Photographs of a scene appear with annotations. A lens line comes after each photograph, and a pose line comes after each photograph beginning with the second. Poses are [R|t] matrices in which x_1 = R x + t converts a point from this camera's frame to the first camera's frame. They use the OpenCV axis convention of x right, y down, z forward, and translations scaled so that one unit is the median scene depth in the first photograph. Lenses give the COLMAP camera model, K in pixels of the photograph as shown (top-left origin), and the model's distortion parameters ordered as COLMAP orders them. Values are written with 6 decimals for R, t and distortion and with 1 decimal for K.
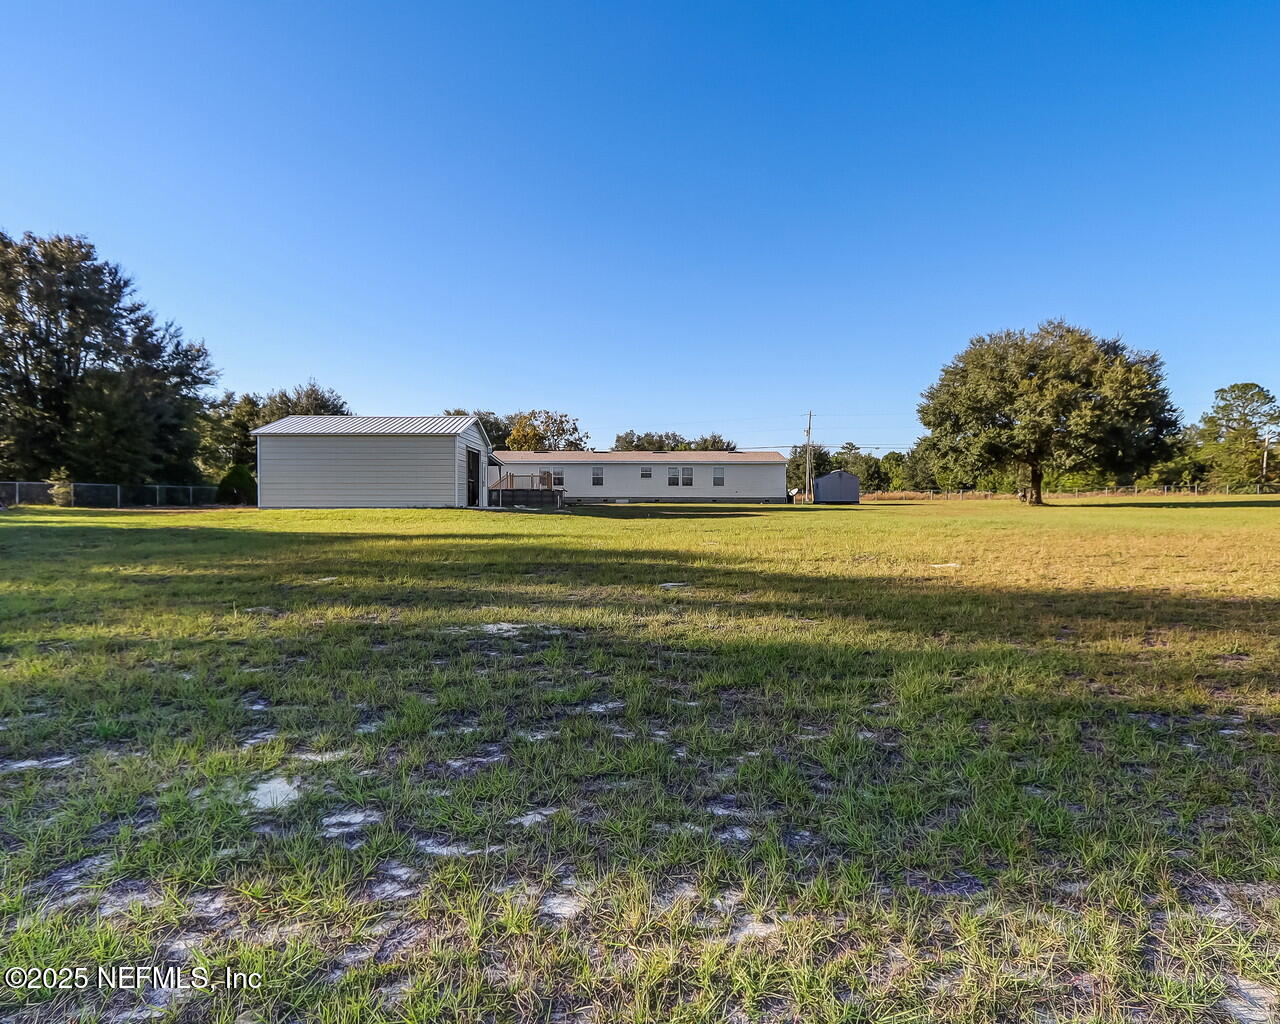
lens RADIAL K [[701.7, 0, 640.4], [0, 701.7, 497.7], [0, 0, 1]] dist [-0.003129, -0.001107]
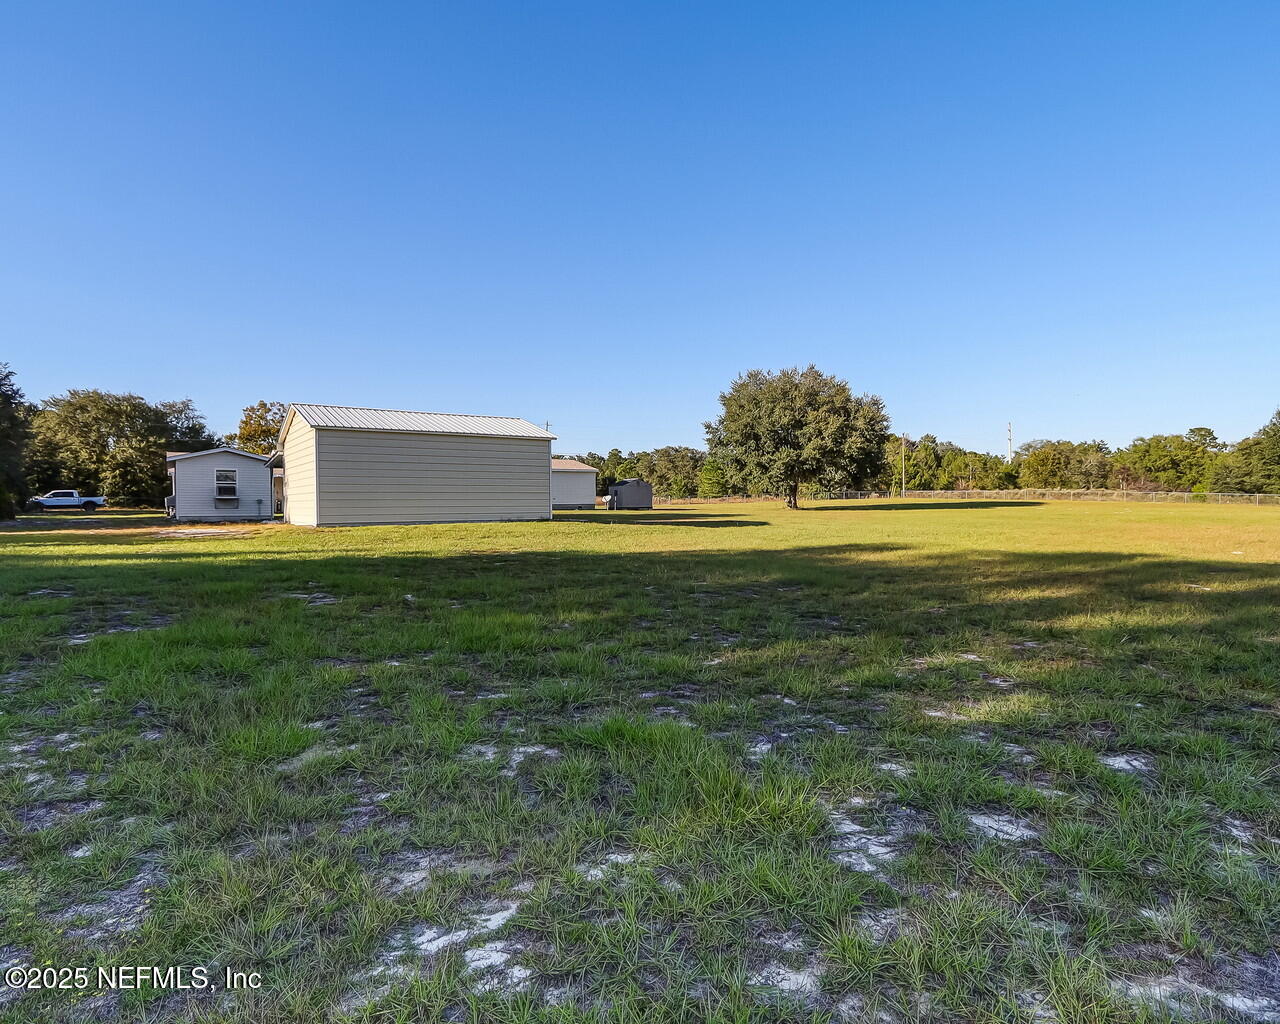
lens RADIAL K [[701.7, 0, 640.4], [0, 701.7, 497.7], [0, 0, 1]] dist [-0.003129, -0.001107]
pose [[0.830822, 0.000621, 0.556537, -0.411403], [0.001480, 0.999993, -0.003325, -0.007059], [-0.556536, 0.003586, 0.830816, 0.112802]]
